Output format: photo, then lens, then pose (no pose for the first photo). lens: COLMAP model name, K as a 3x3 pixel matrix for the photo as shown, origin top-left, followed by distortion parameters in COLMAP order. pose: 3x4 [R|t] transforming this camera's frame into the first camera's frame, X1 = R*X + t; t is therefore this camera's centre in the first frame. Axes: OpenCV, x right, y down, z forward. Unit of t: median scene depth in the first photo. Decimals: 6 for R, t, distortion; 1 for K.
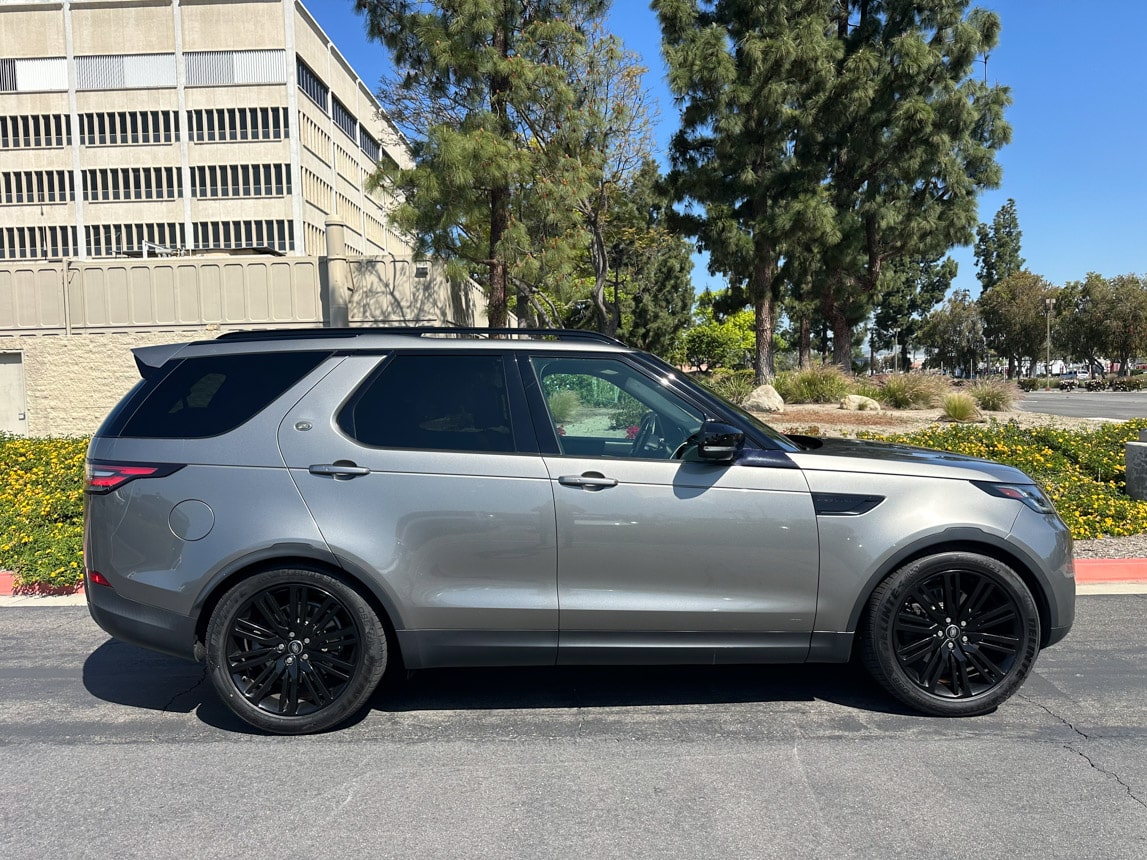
lens RADIAL K [[816.5, 0, 575.4], [0, 816.5, 433.1], [0, 0, 1]] dist [0.045776, -0.054095]
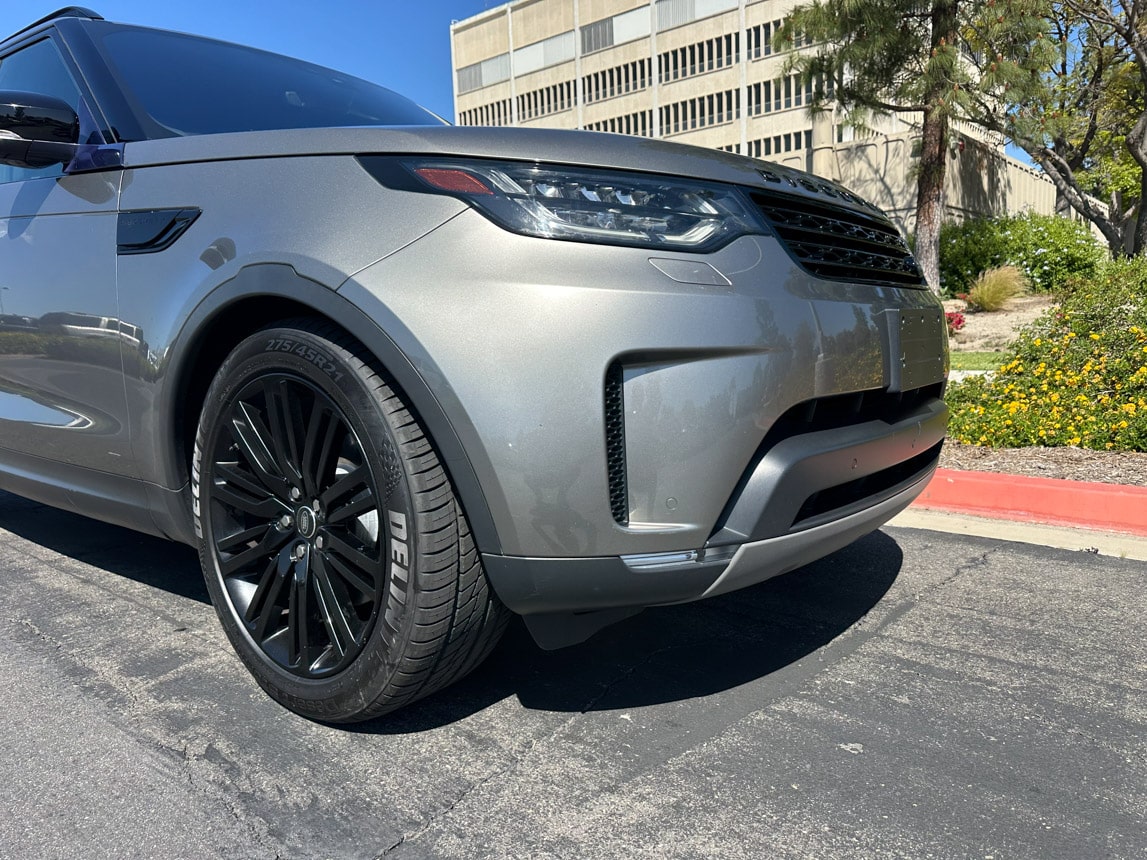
lens RADIAL K [[821.5, 0, 580.6], [0, 821.5, 434.9], [0, 0, 1]] dist [0.029294, -0.055807]
pose [[0.767908, 0.080707, -0.635456, 0.113517], [-0.022006, 0.994769, 0.099749, 0.020508], [0.640182, -0.062615, 0.765667, 0.104288]]
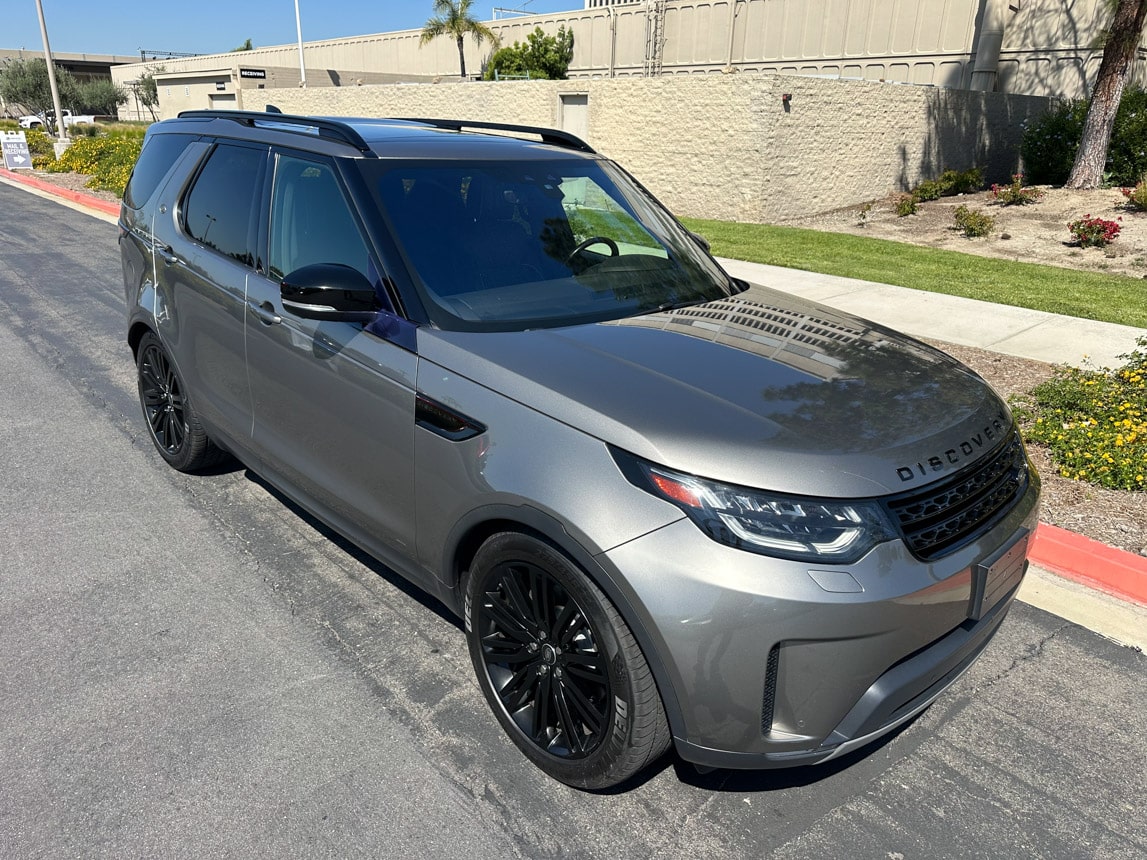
lens RADIAL K [[816.5, 0, 575.4], [0, 816.5, 433.1], [0, 0, 1]] dist [0.045776, -0.054095]
pose [[0.668239, 0.301205, -0.680244, 0.116505], [-0.082534, 0.938743, 0.334588, -0.018832], [0.739354, -0.167441, 0.652165, 0.085052]]
